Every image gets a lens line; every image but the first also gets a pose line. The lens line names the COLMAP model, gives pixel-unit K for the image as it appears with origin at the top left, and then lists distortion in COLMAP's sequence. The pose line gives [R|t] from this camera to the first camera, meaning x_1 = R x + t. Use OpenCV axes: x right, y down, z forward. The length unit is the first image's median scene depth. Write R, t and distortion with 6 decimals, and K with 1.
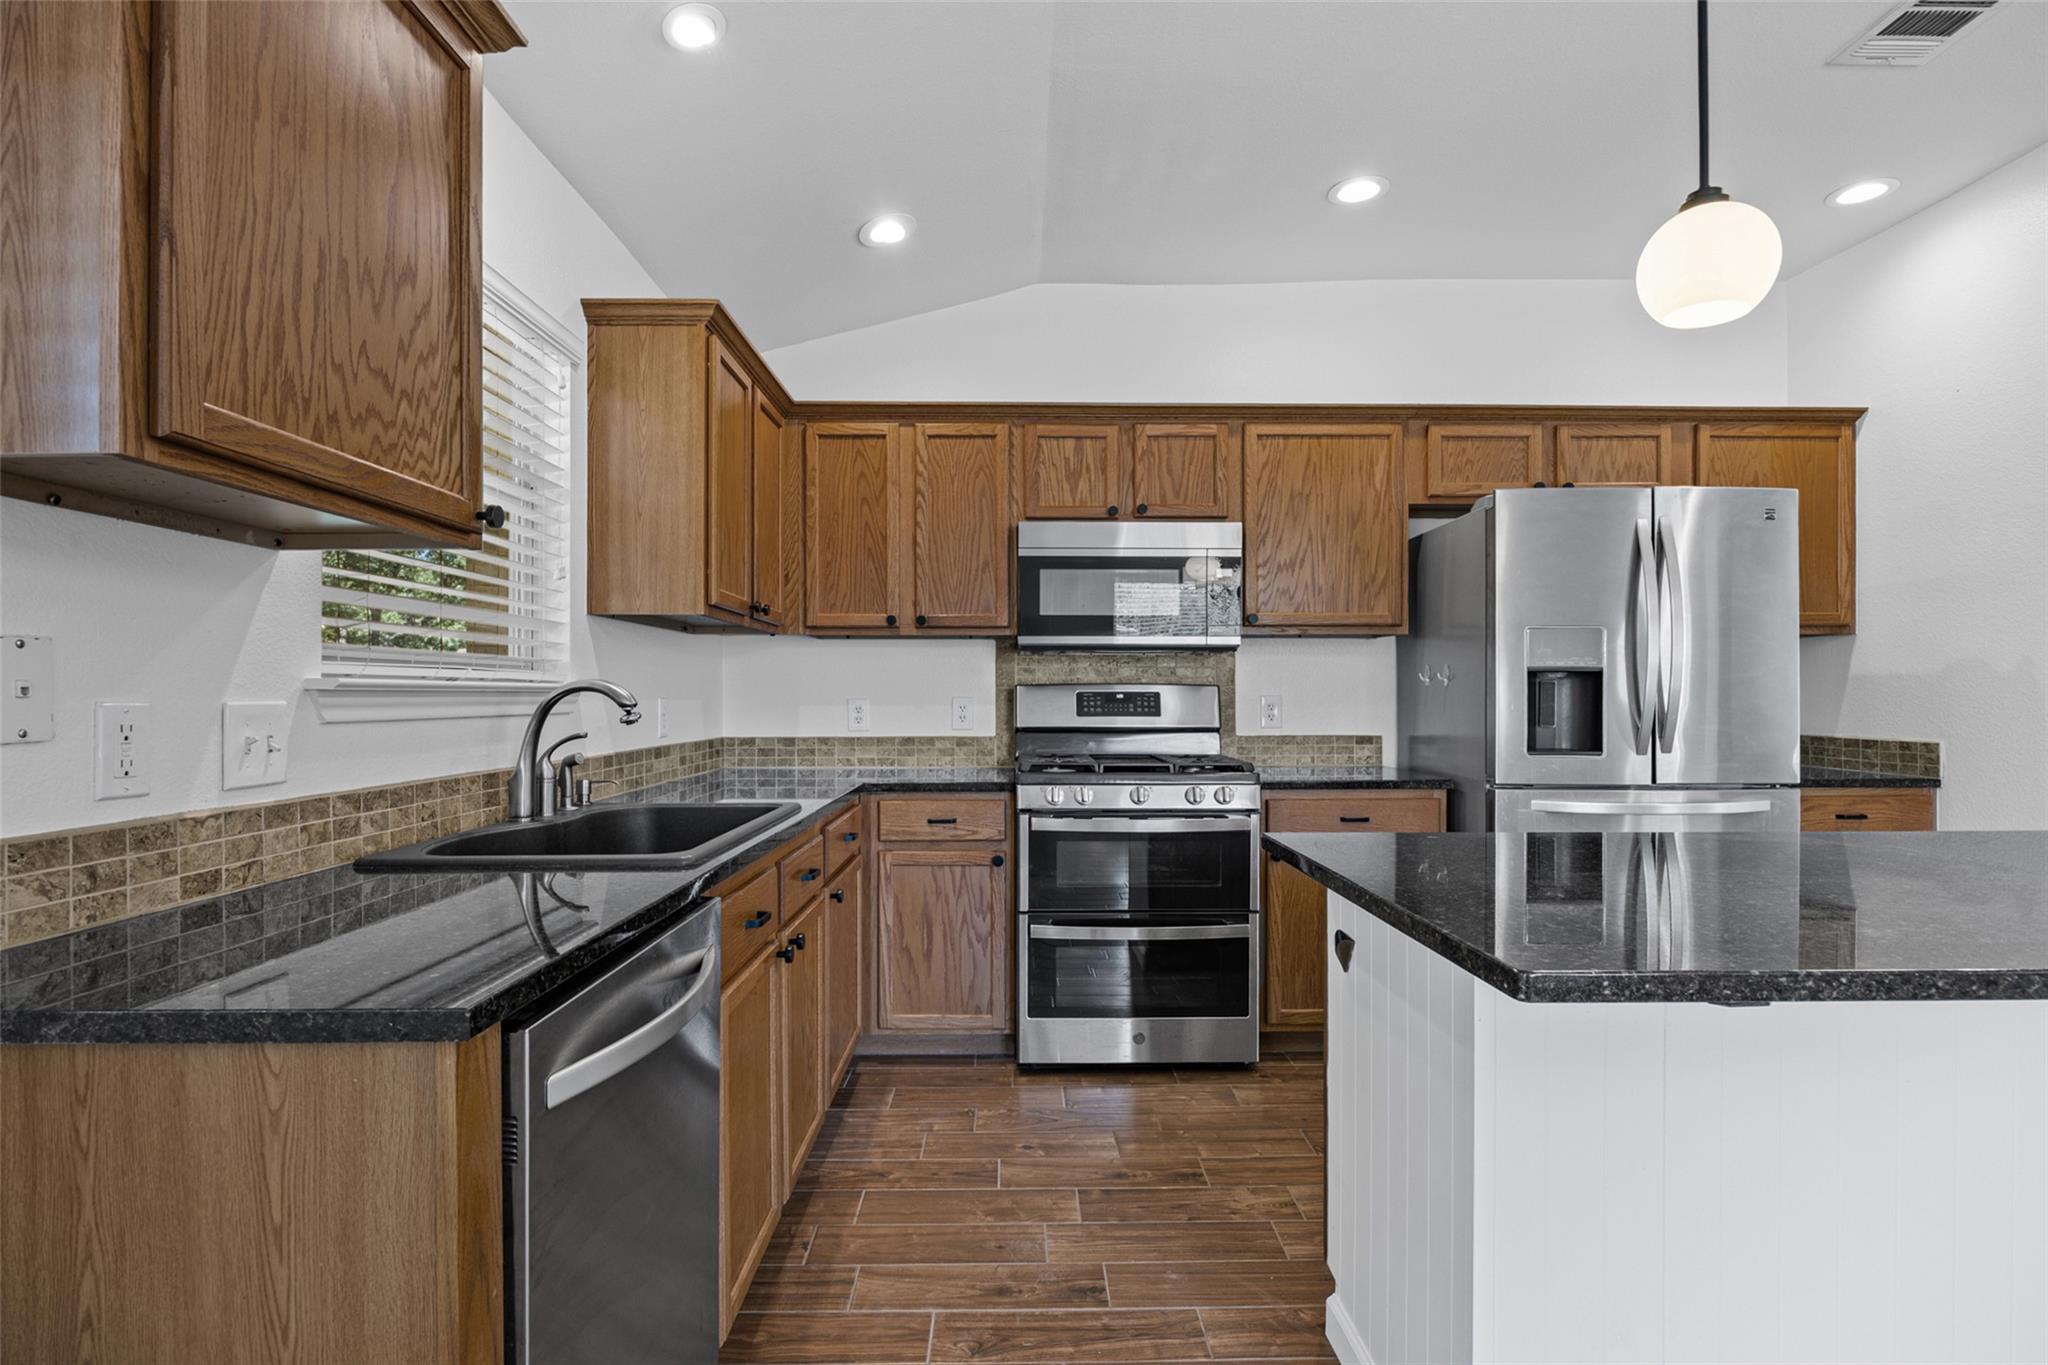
lens RADIAL K [[994.8, 0, 1027.8], [0, 994.8, 696.1], [0, 0, 1]] dist [-0.007622, -0.000496]
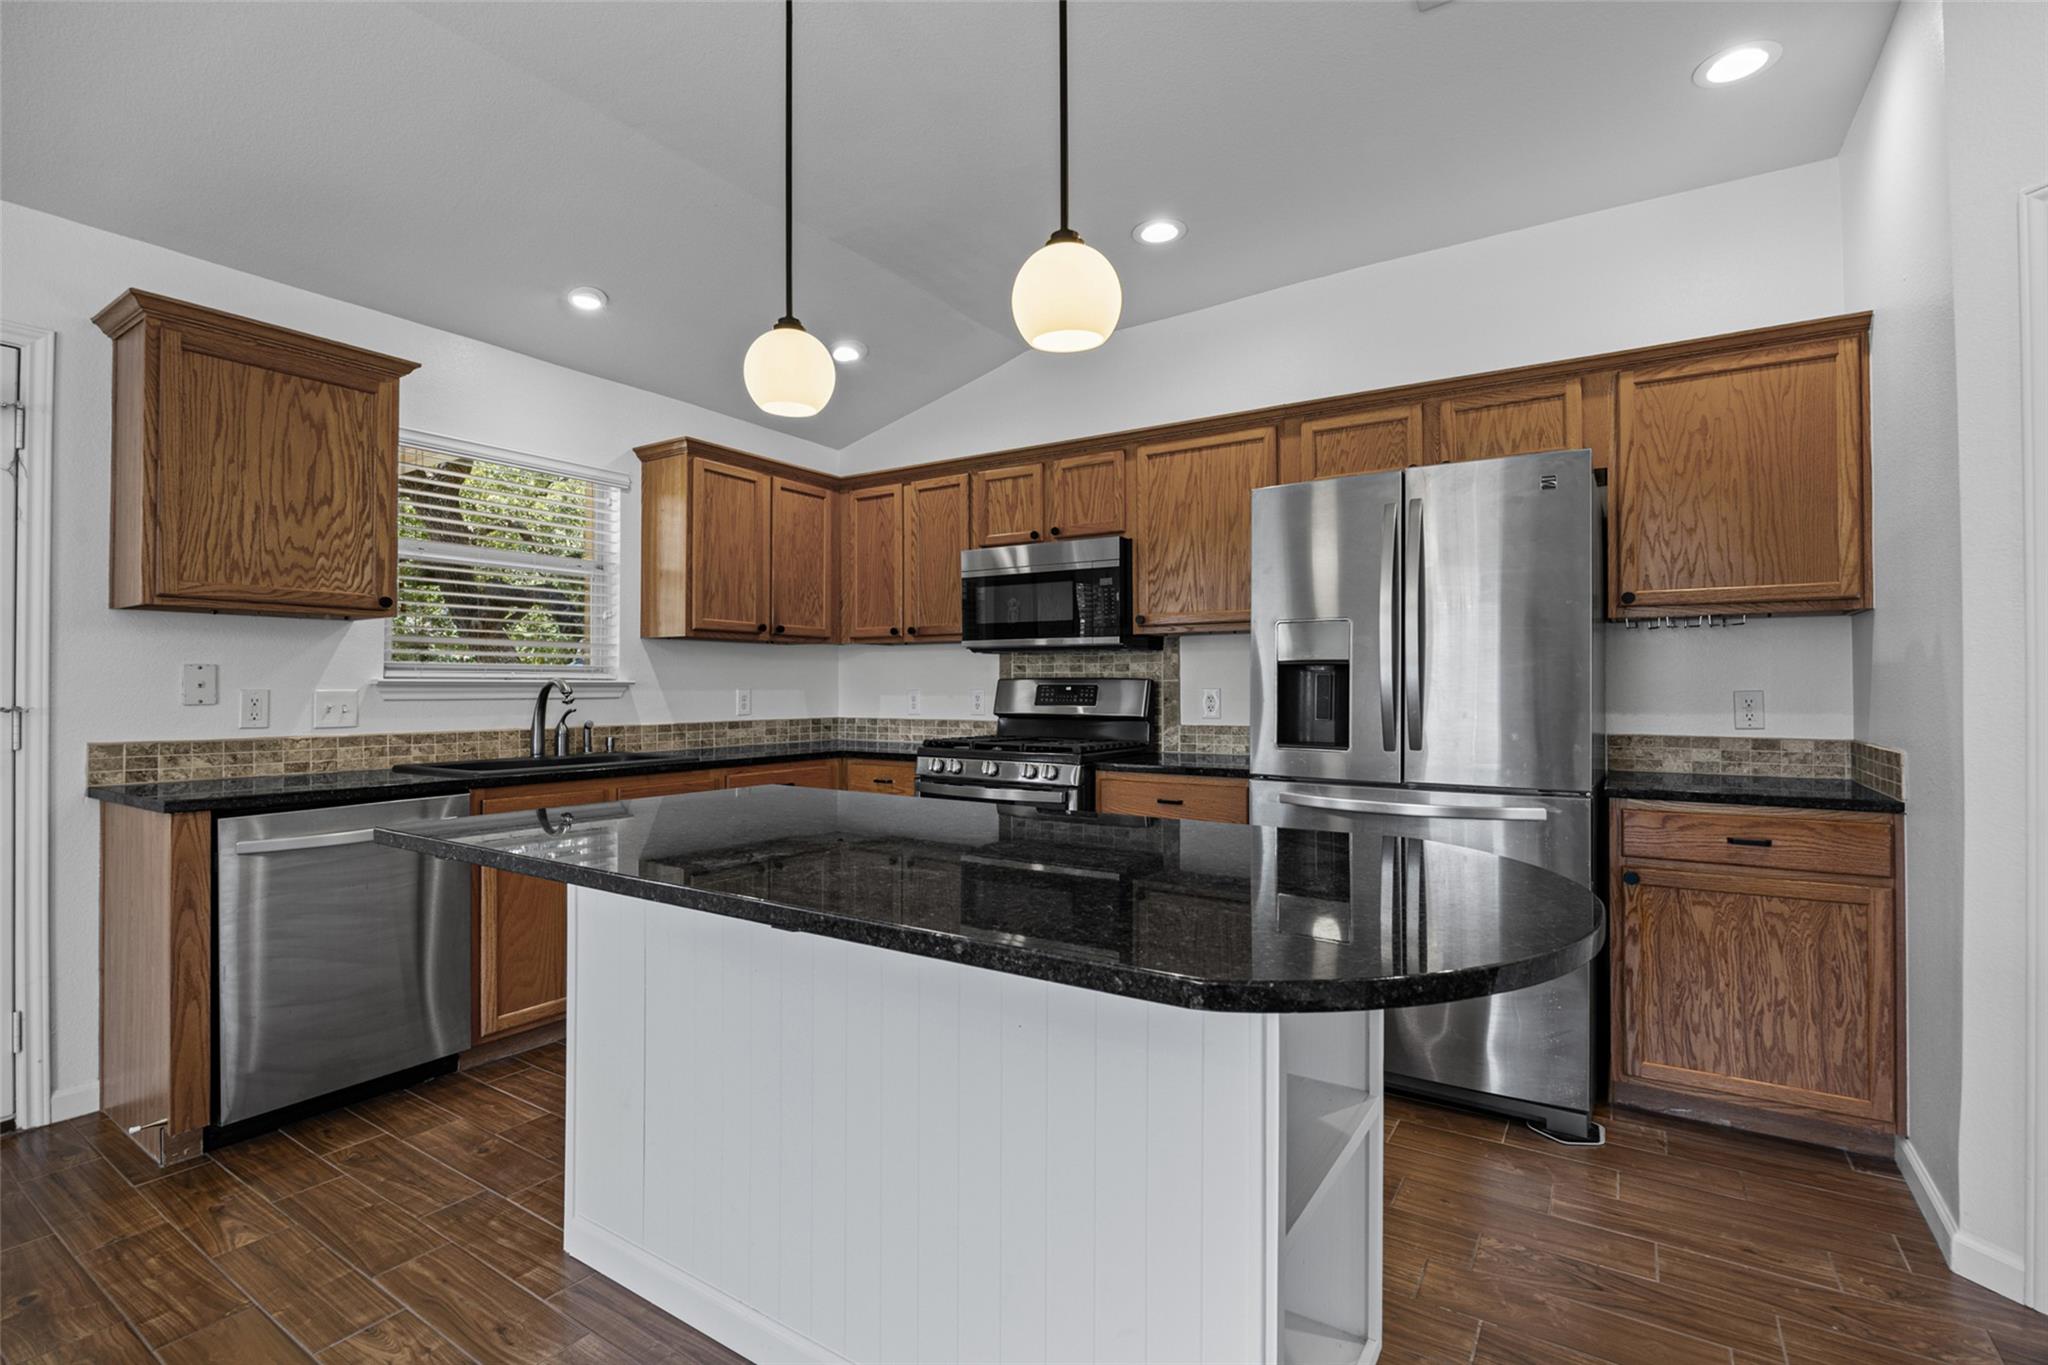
lens RADIAL K [[943.0, 0, 1021.3], [0, 943.0, 677.3], [0, 0, 1]] dist [-0.013073, 0.001967]
pose [[0.830447, -0.004440, -0.557080, 0.771314], [-0.001966, 0.999939, -0.010901, -0.001280], [0.557094, 0.010148, 0.830387, 0.047307]]
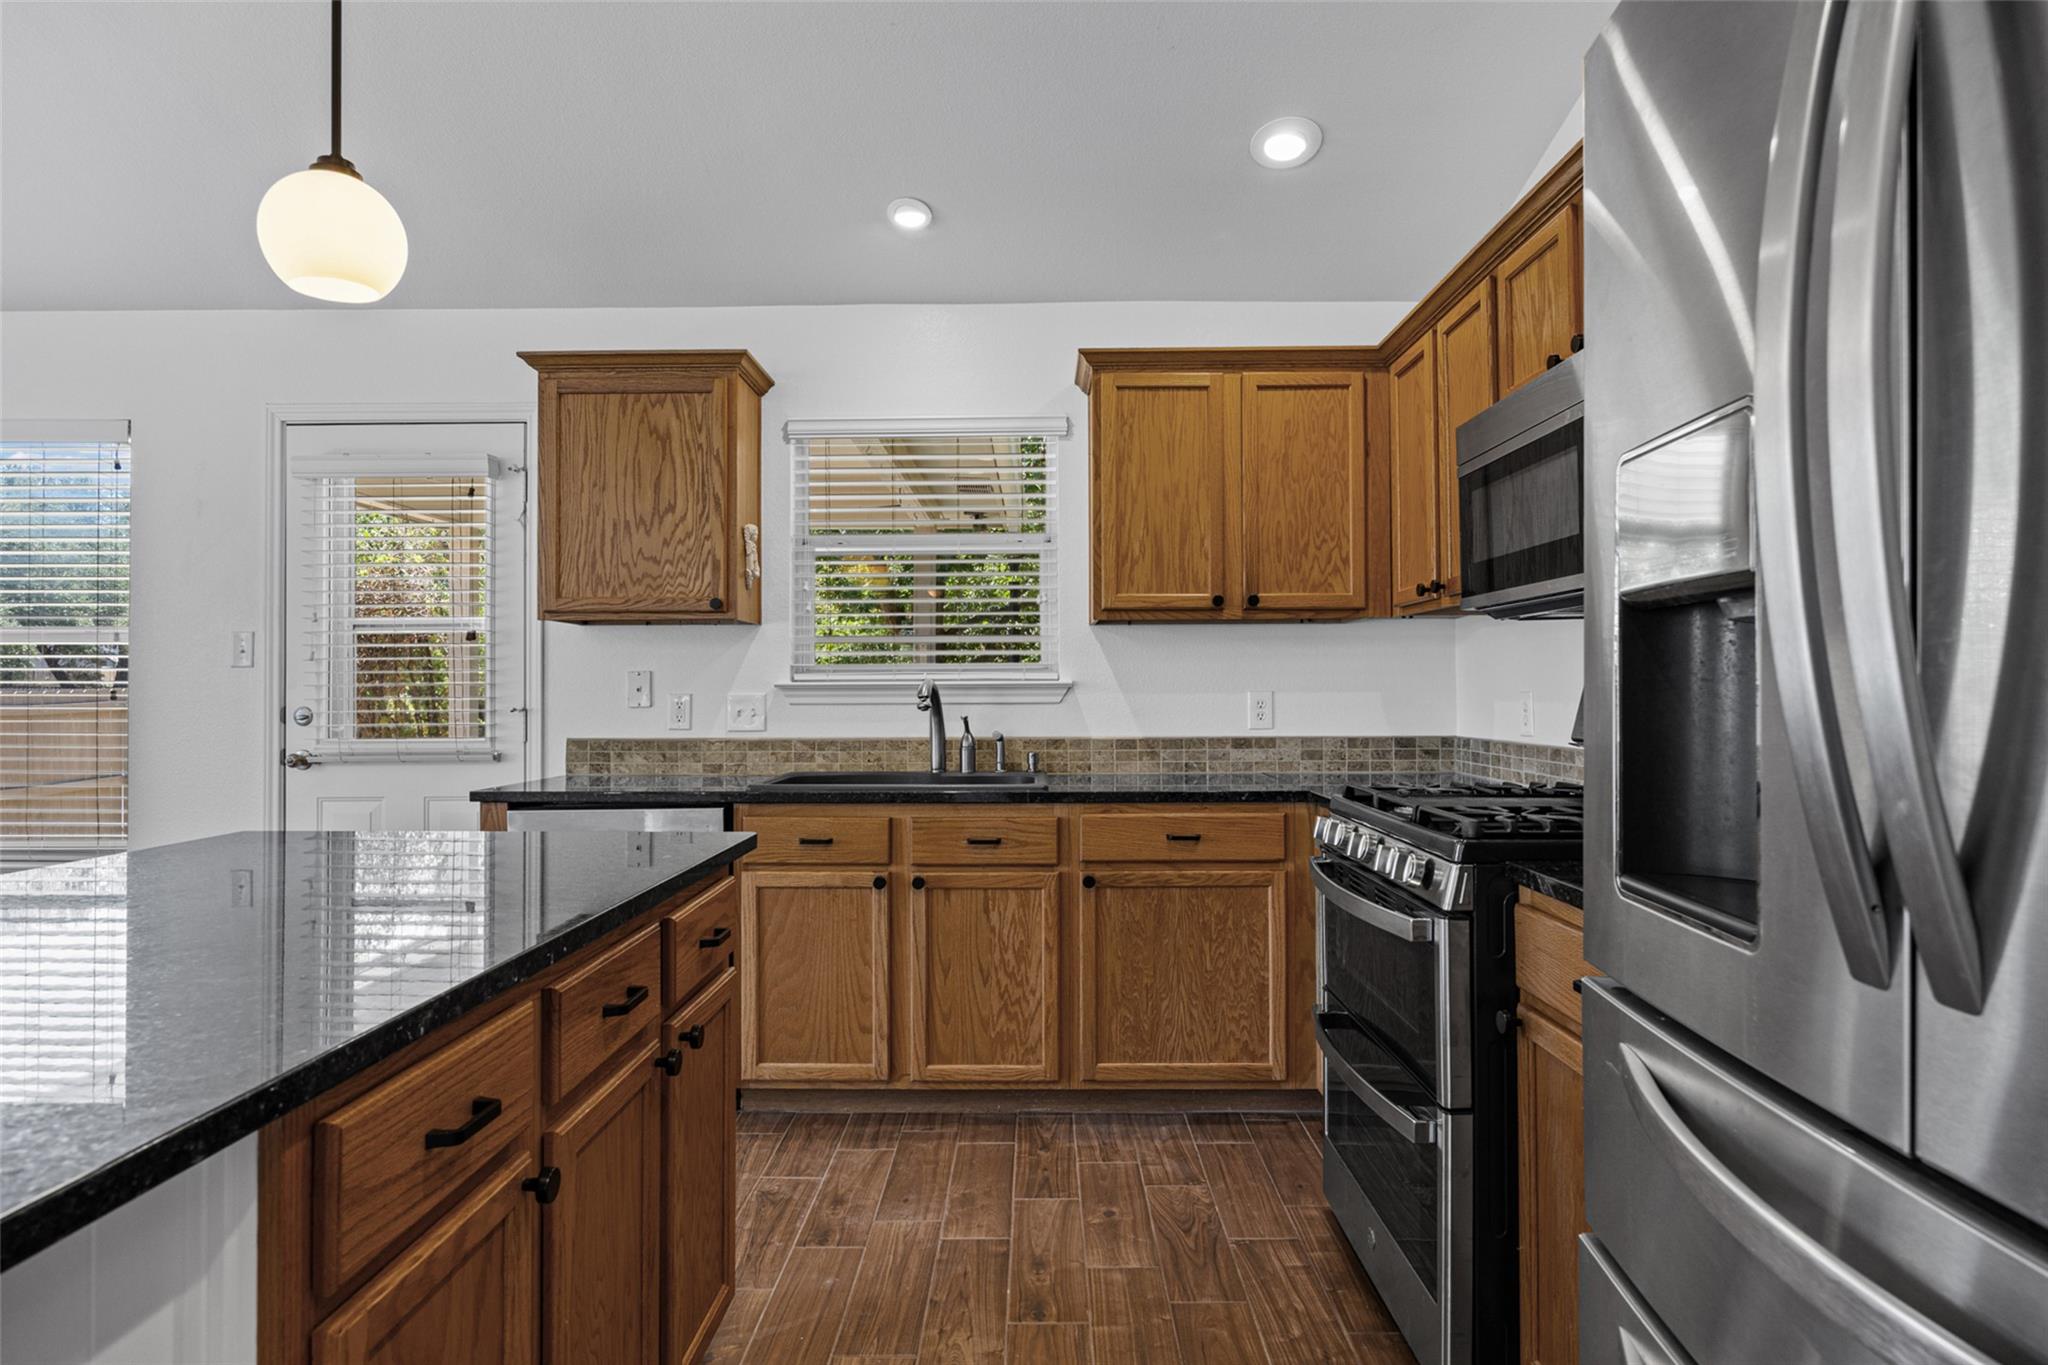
lens RADIAL K [[1108.2, 0, 1016.0], [0, 1108.2, 677.5], [0, 0, 1]] dist [-0.001330, 0.000015]
pose [[-0.031633, -0.009922, -0.999450, 0.788595], [0.003502, 0.999943, -0.010038, -0.001787], [0.999493, -0.003818, -0.031597, 0.773832]]
